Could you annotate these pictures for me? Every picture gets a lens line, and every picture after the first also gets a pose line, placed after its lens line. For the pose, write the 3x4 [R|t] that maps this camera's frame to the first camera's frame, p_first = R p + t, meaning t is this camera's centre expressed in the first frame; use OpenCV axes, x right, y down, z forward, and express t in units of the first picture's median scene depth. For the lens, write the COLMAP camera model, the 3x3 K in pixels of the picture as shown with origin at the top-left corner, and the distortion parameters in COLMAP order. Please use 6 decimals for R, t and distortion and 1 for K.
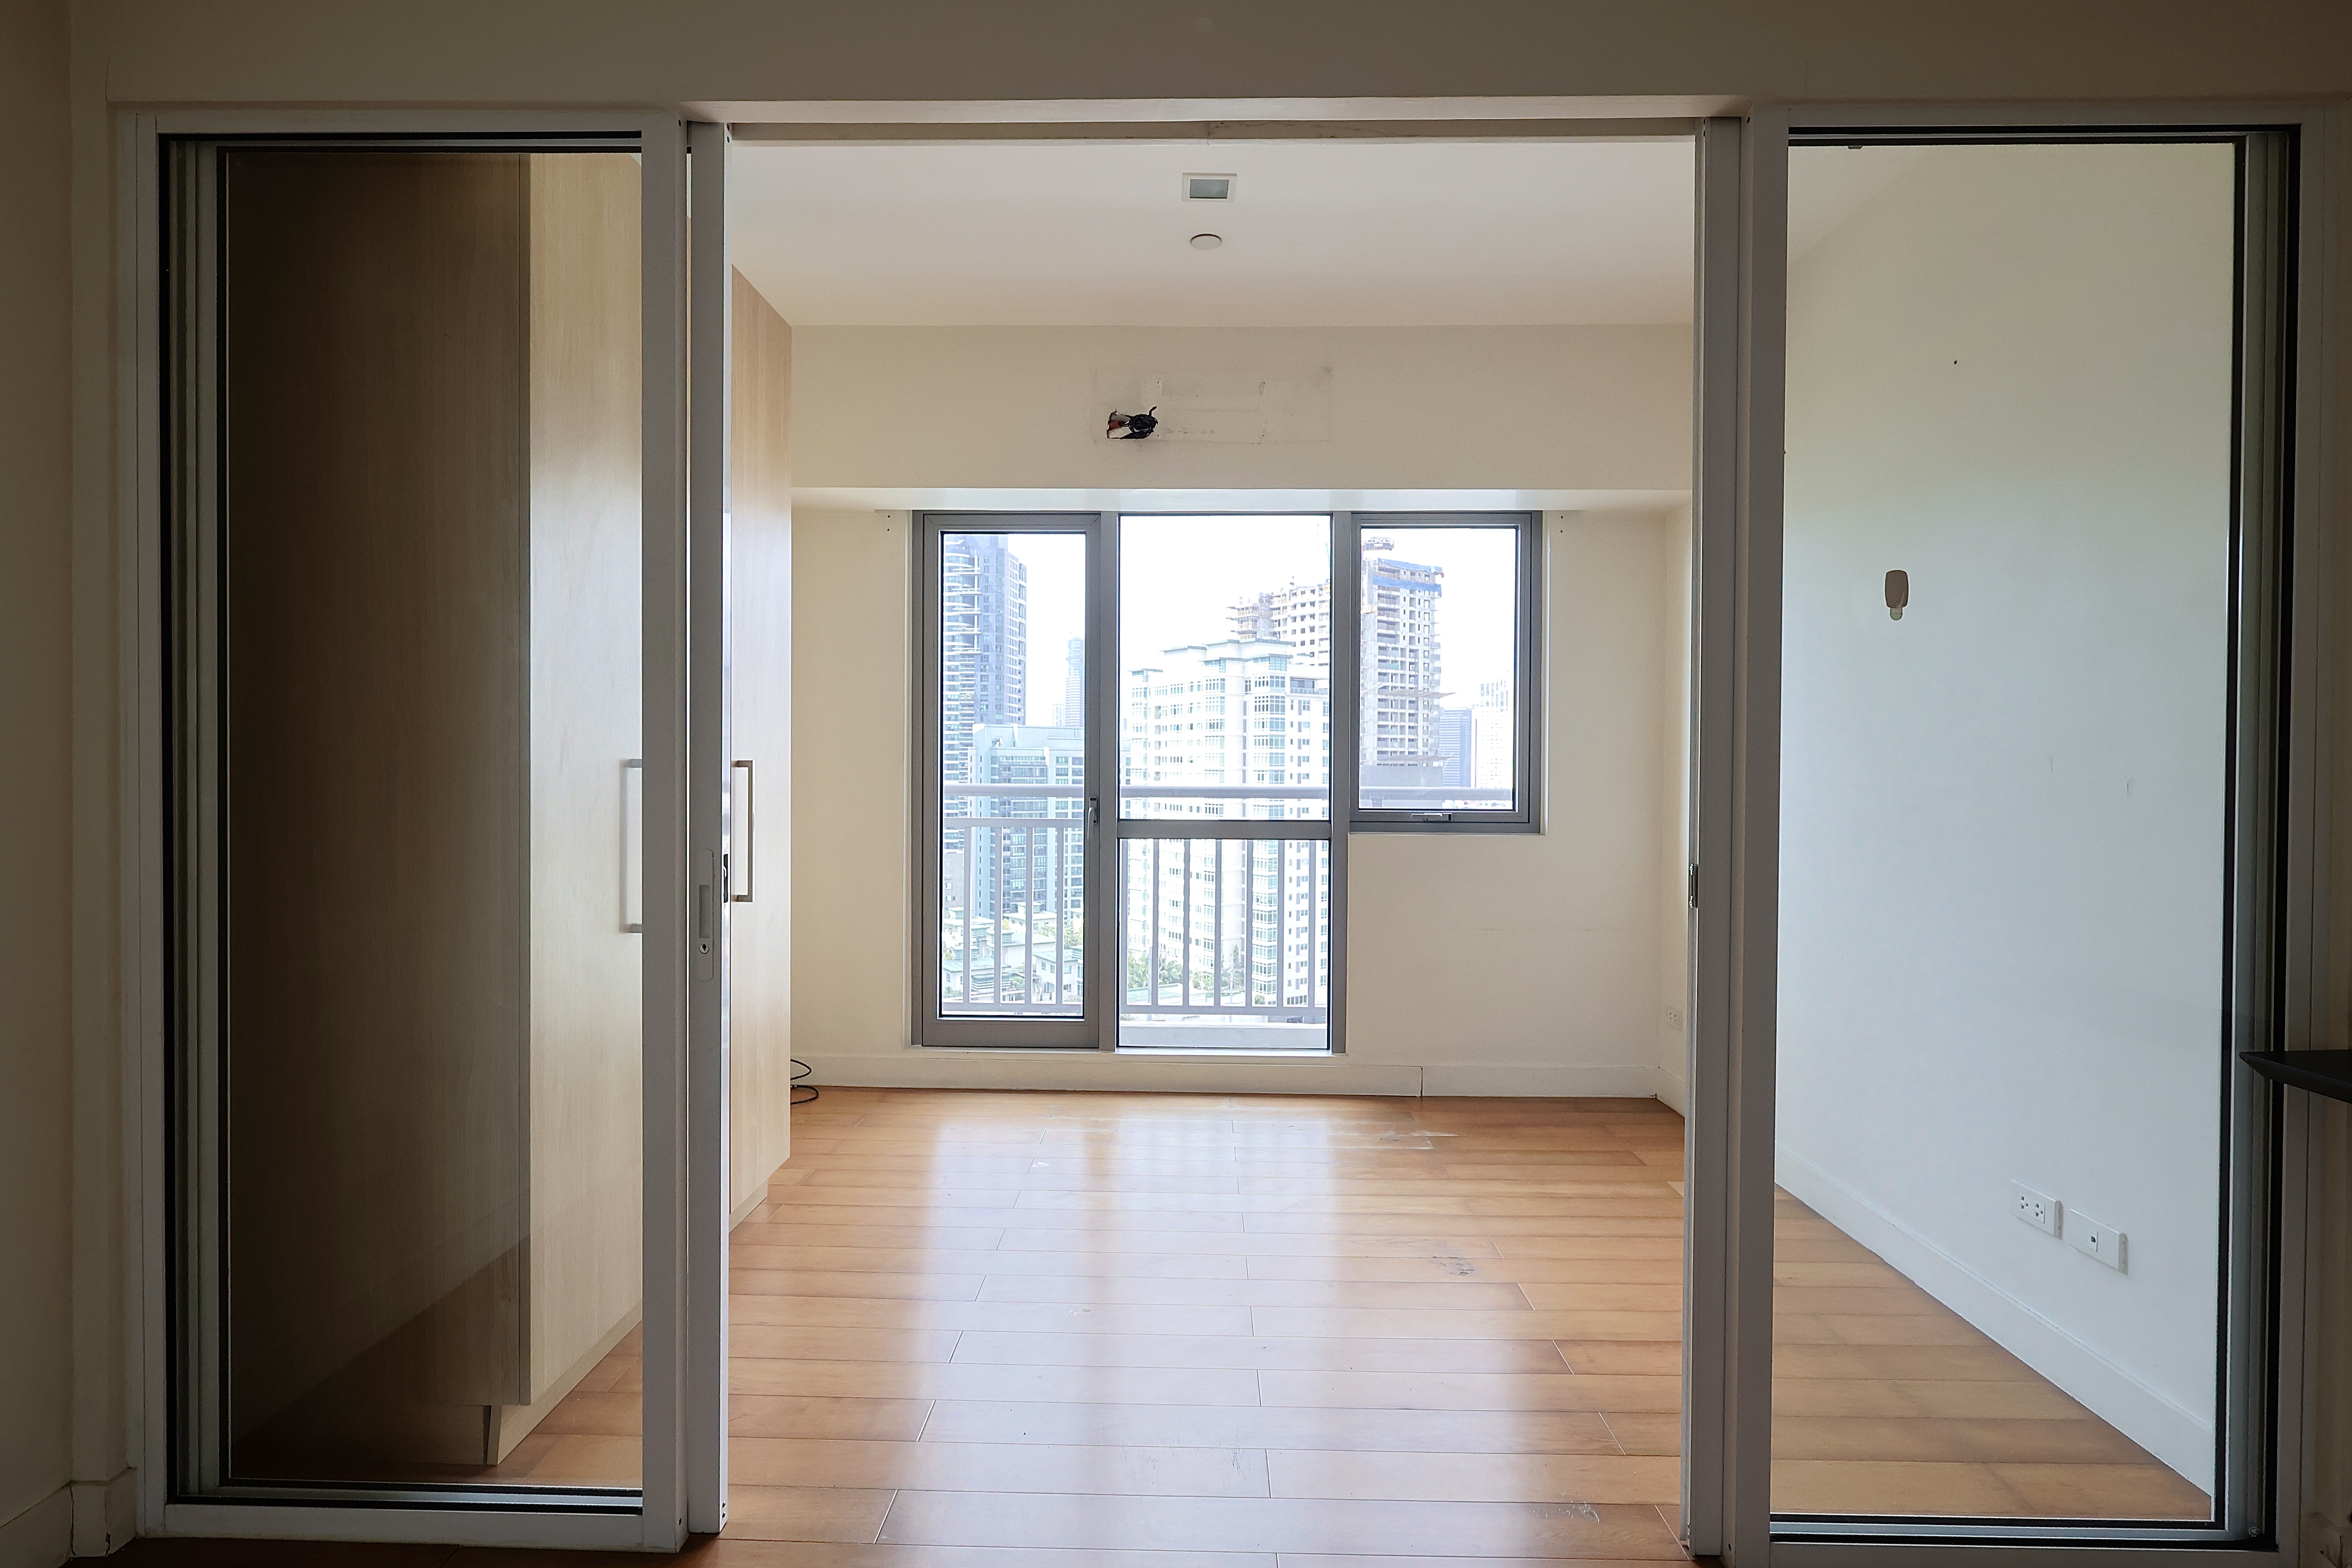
lens RADIAL K [[1145.0, 0, 1171.8], [0, 1145.0, 781.0], [0, 0, 1]] dist [-0.006188, 0.001168]
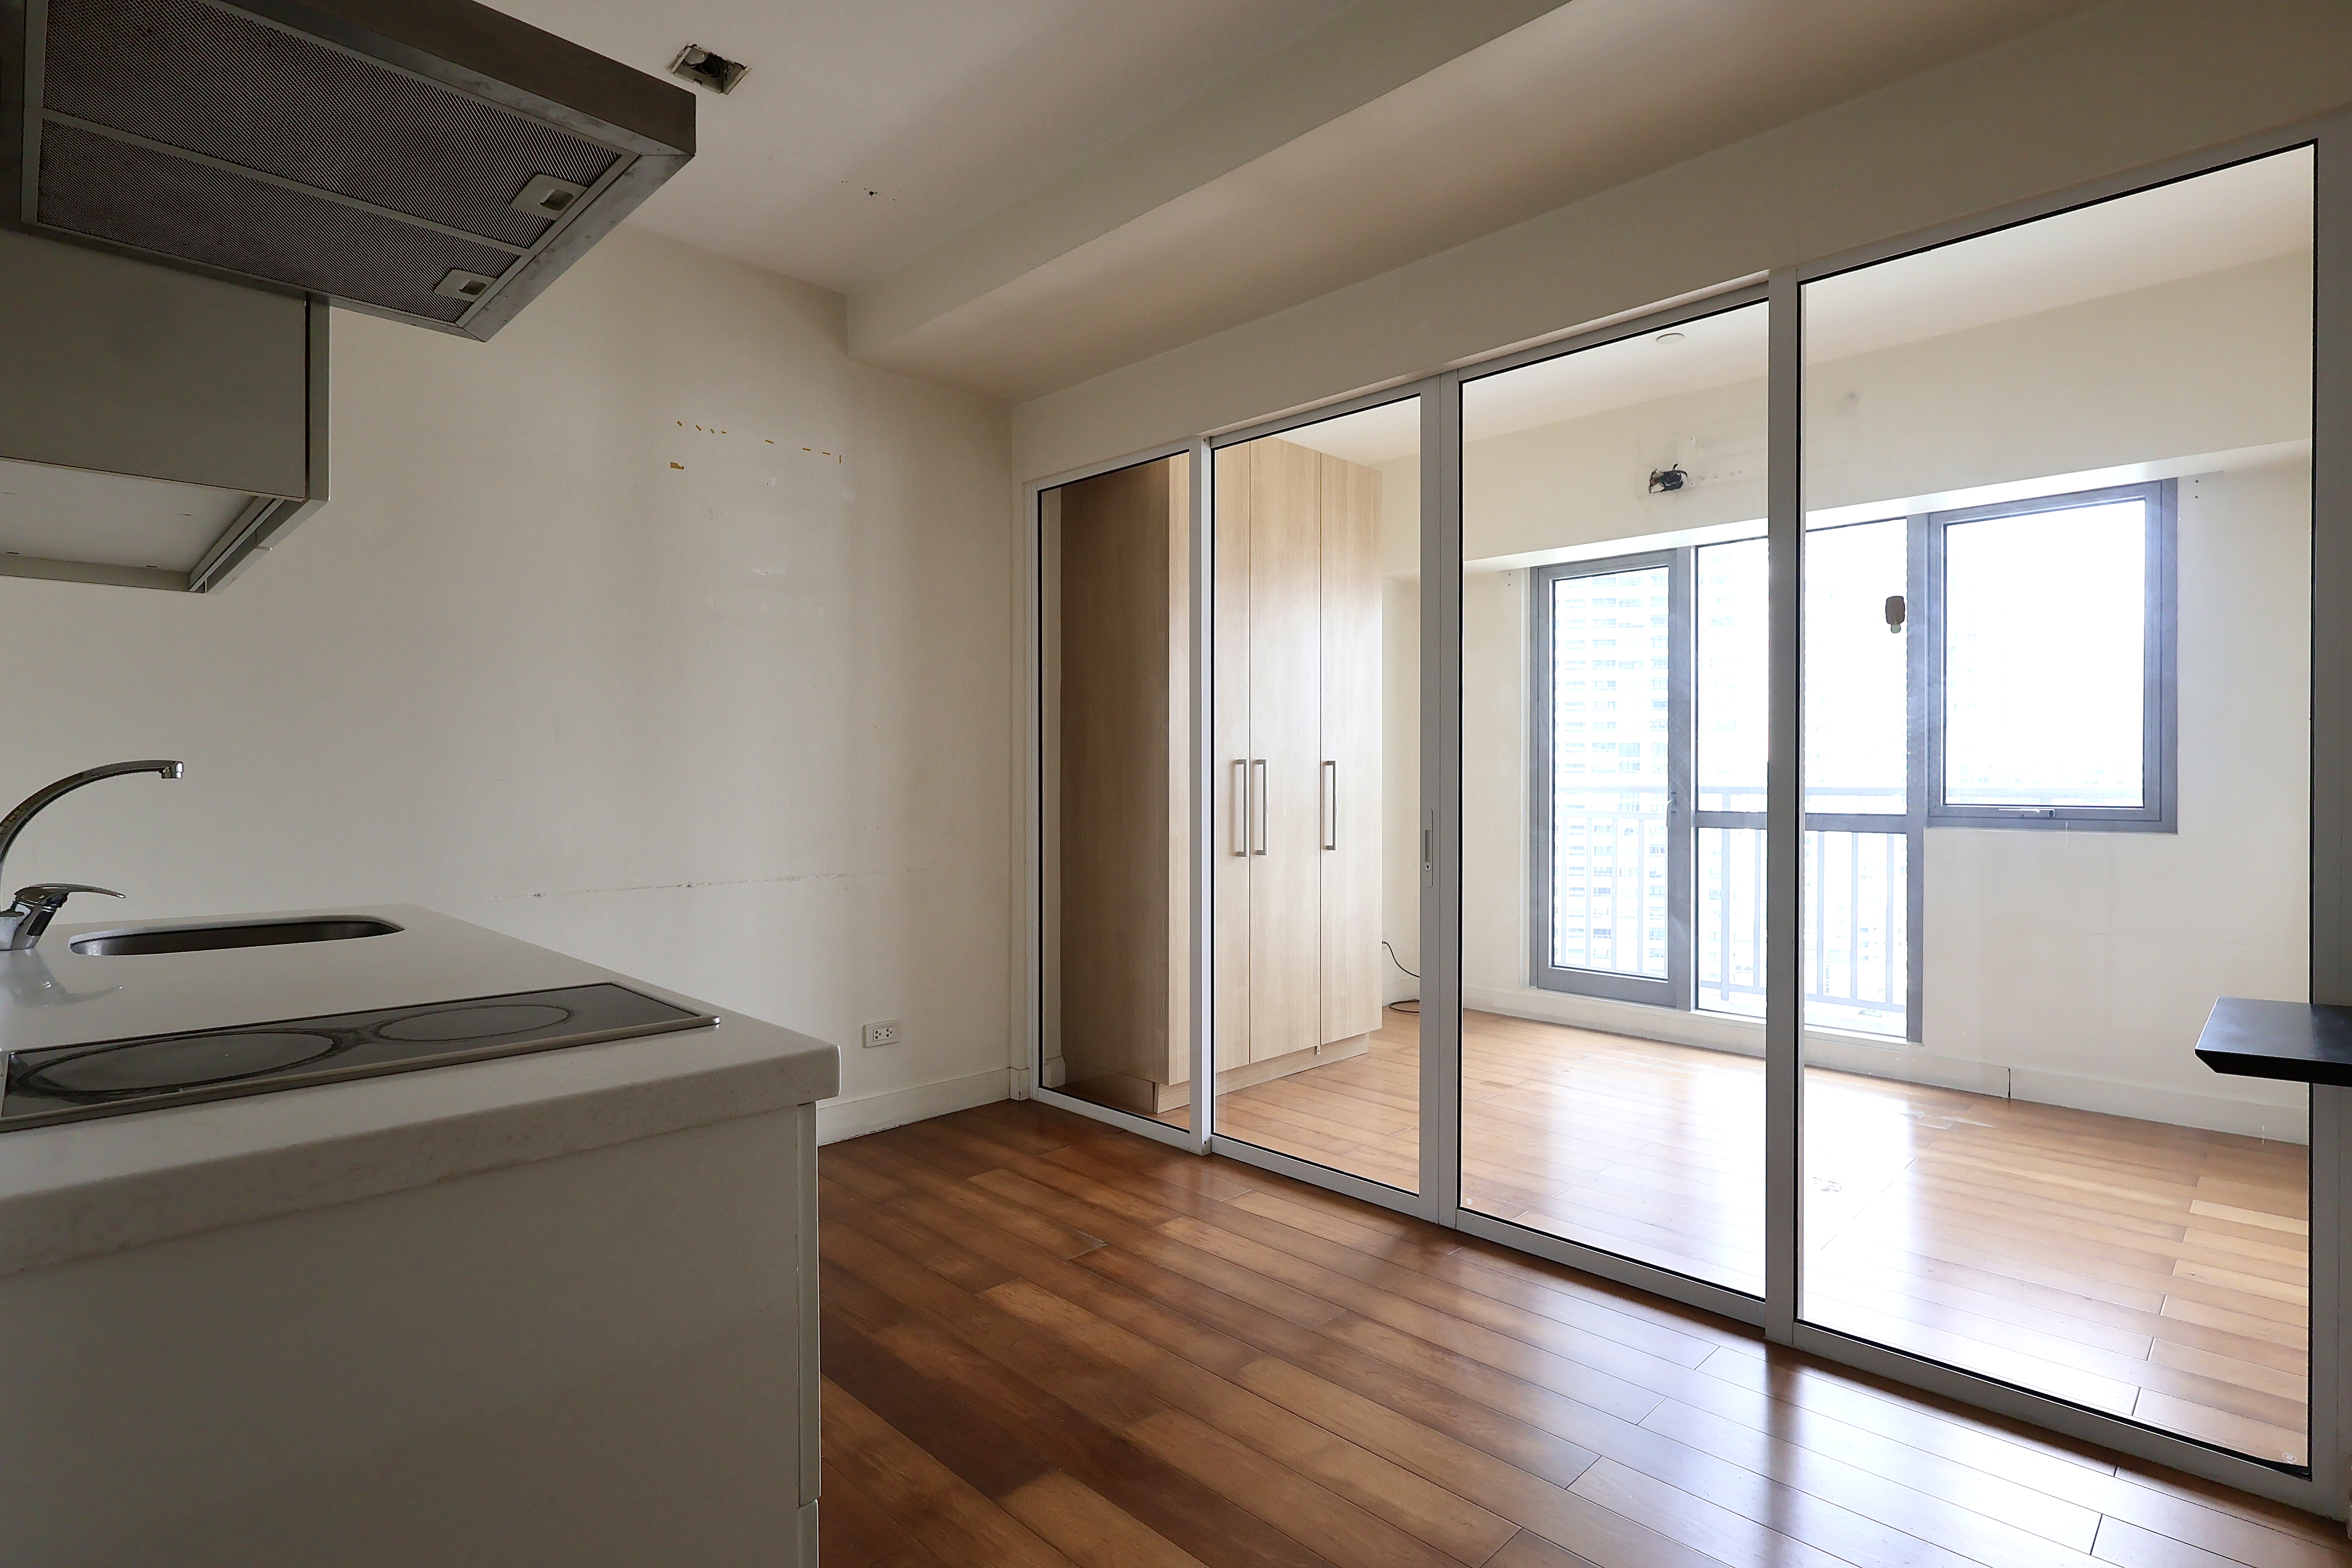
lens RADIAL K [[1145.0, 0, 1176.9], [0, 1145.0, 781.8], [0, 0, 1]] dist [-0.006188, 0.001168]
pose [[0.725172, -0.002484, -0.688563, 0.372217], [-0.005006, 0.999948, -0.008880, 0.017211], [0.688550, 0.009886, 0.725122, -0.198056]]
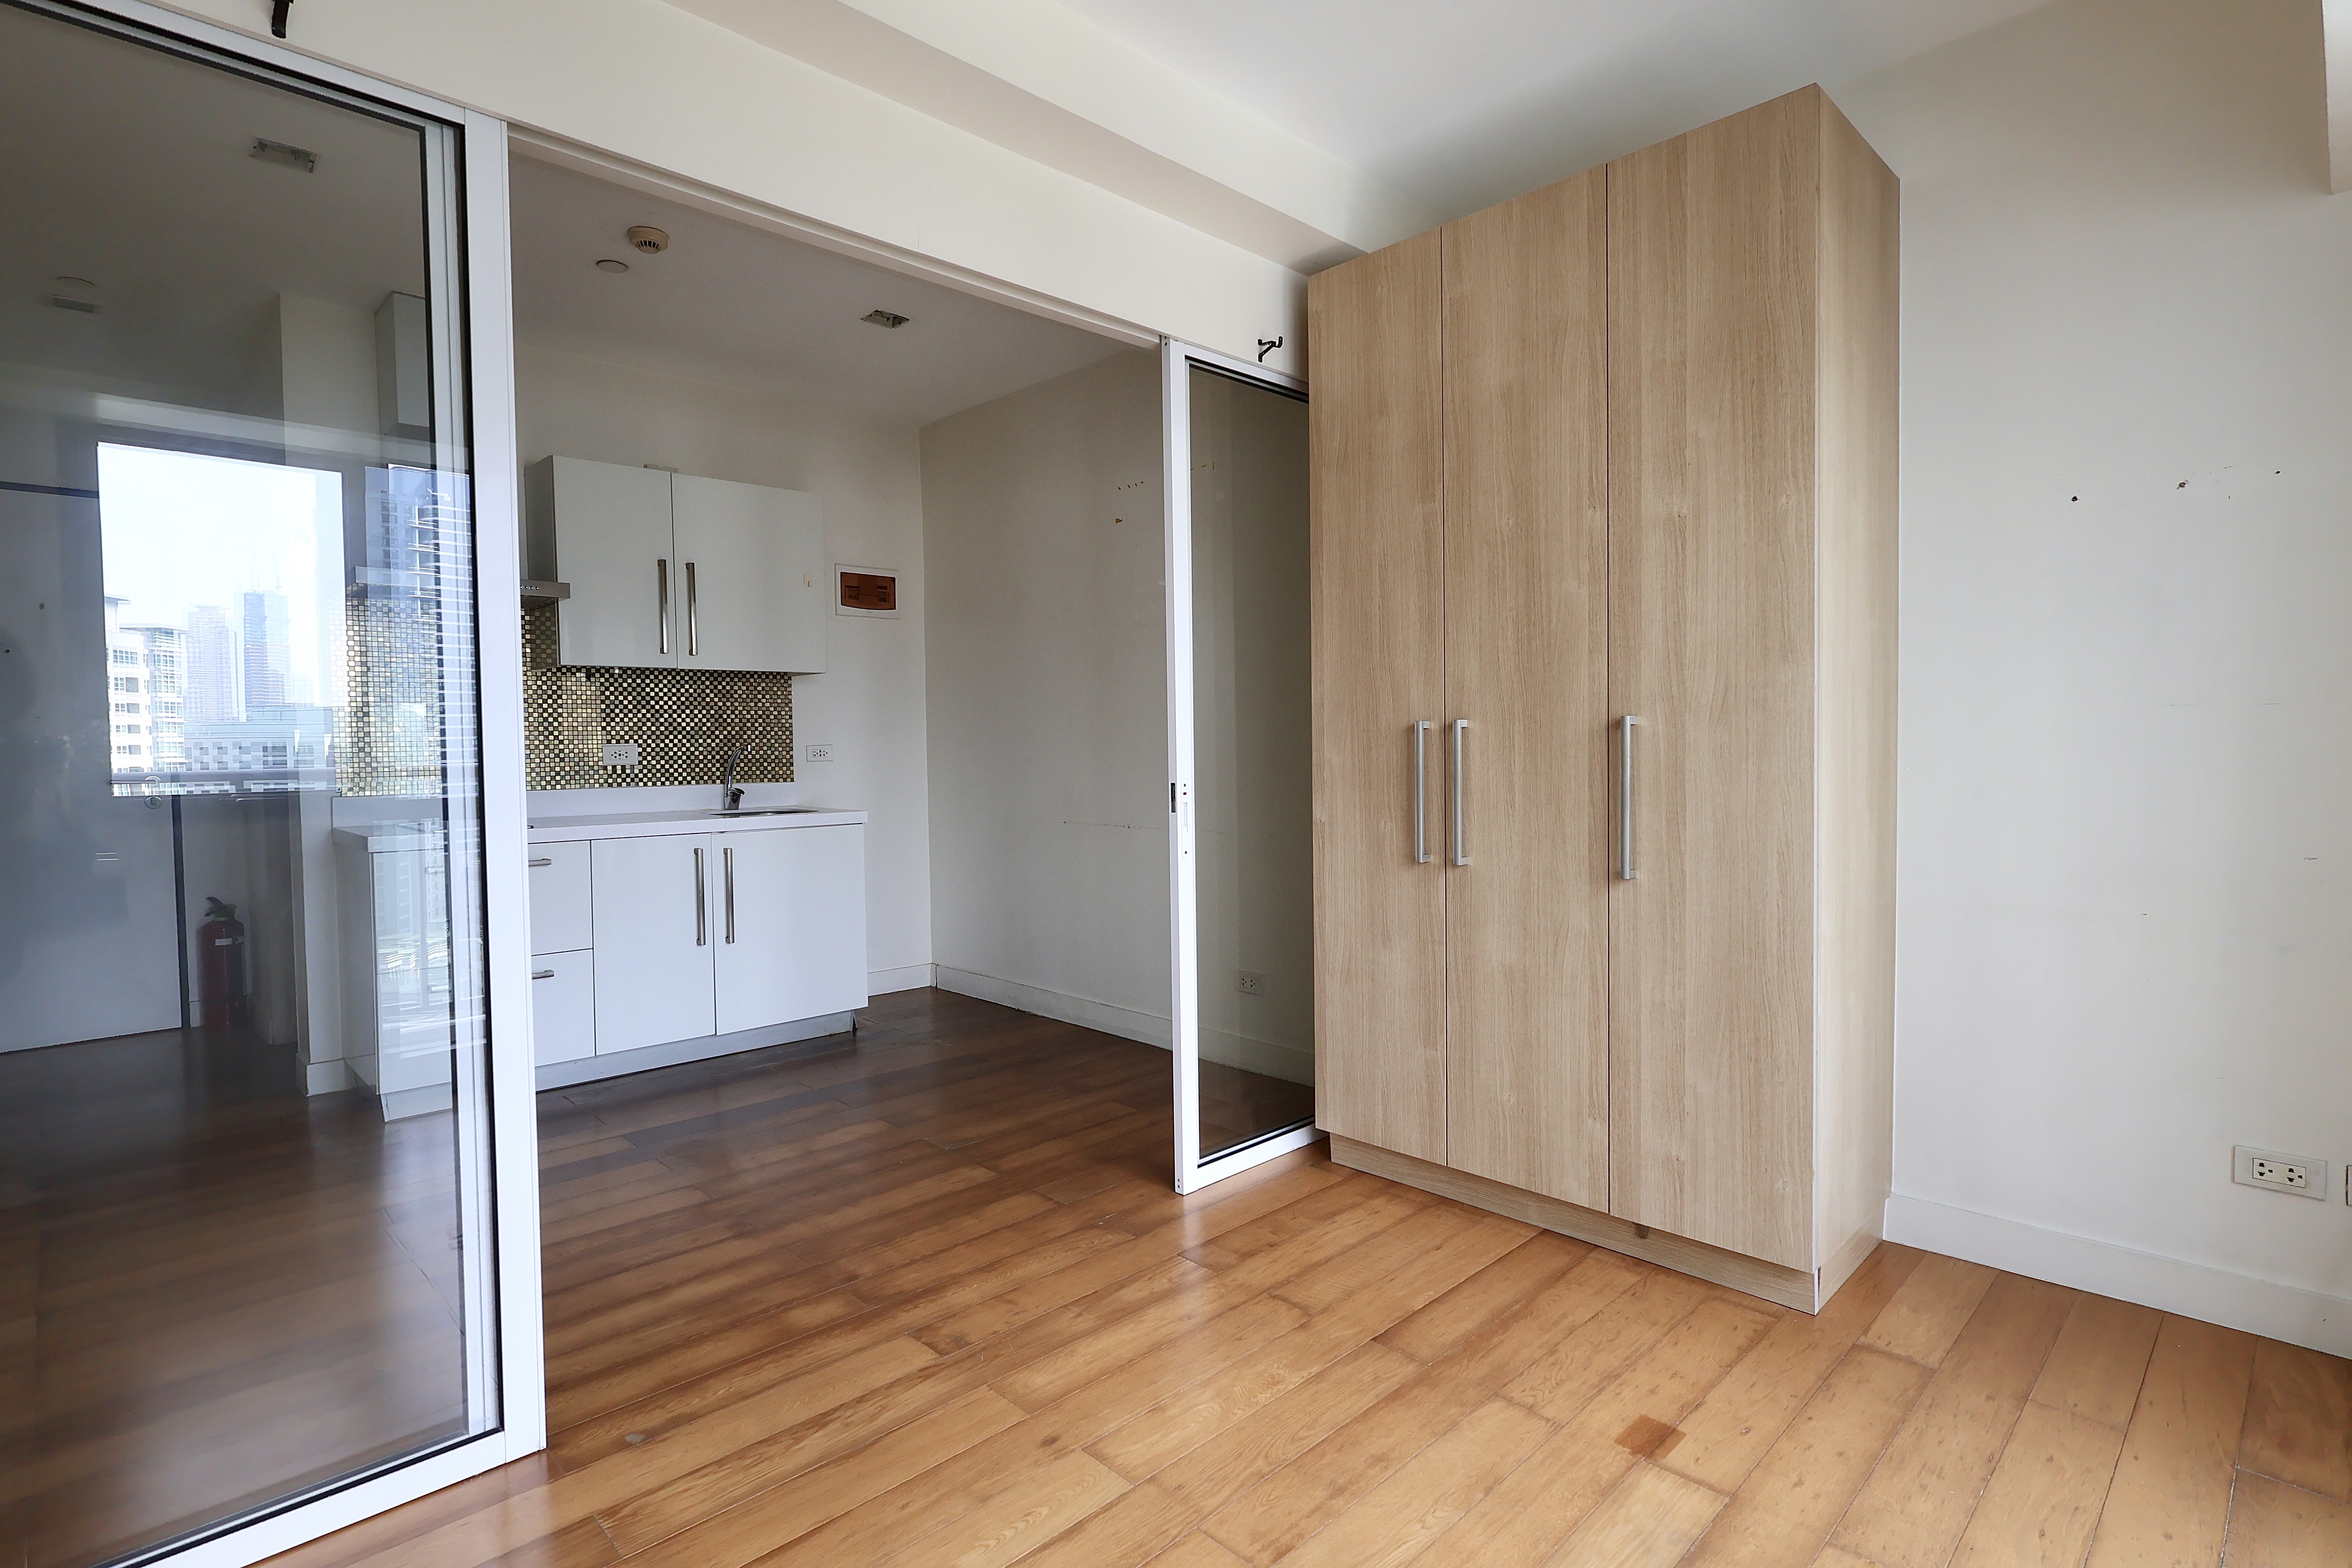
lens RADIAL K [[1145.0, 0, 1172.2], [0, 1145.0, 781.7], [0, 0, 1]] dist [-0.006188, 0.001168]
pose [[-0.701390, 0.027077, -0.712263, 0.325216], [-0.002073, 0.999196, 0.040027, -0.001442], [0.712774, 0.029551, -0.700771, 0.902858]]
